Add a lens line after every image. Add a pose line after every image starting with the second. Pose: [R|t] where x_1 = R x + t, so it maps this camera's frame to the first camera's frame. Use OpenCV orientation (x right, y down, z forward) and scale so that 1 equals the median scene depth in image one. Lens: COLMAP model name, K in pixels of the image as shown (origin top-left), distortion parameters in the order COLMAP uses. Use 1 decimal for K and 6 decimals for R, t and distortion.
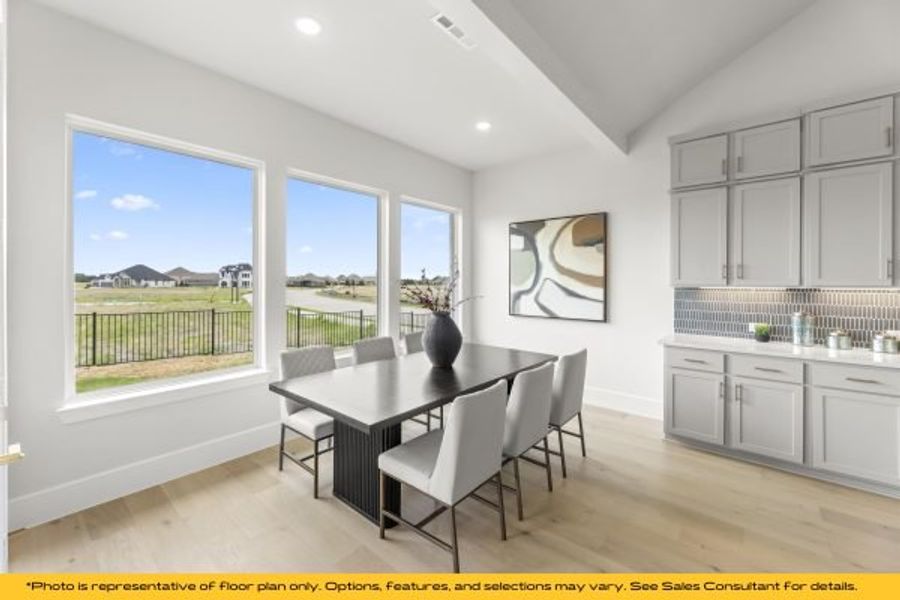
lens RADIAL K [[363.4, 0, 452.4], [0, 363.4, 291.5], [0, 0, 1]] dist [-0.000050, -0.000071]
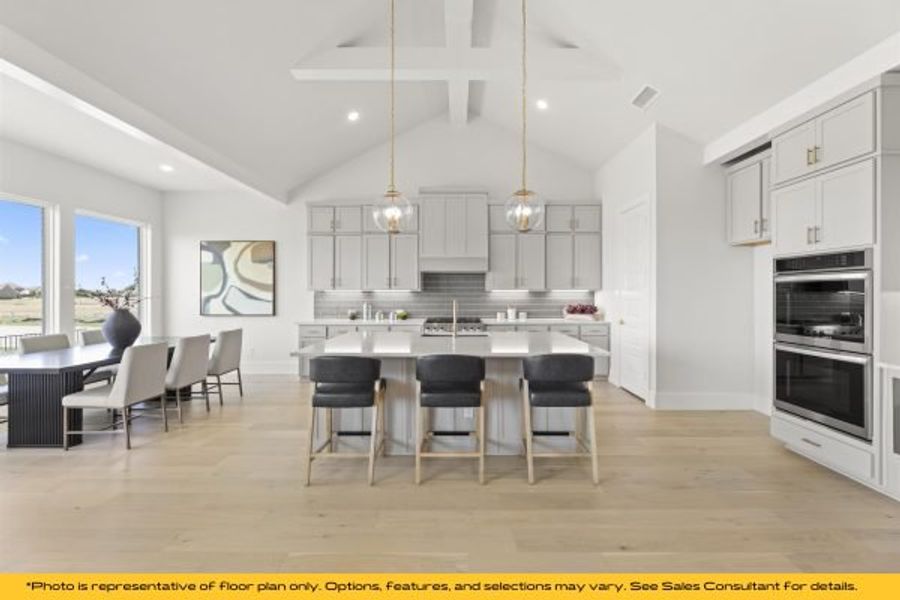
lens RADIAL K [[363.4, 0, 452.4], [0, 363.4, 291.5], [0, 0, 1]] dist [-0.000050, -0.000071]
pose [[0.775851, -0.001925, 0.630914, 0.052153], [0.019534, 0.999589, -0.020973, 0.032271], [-0.630614, 0.028596, 0.775570, -0.601214]]
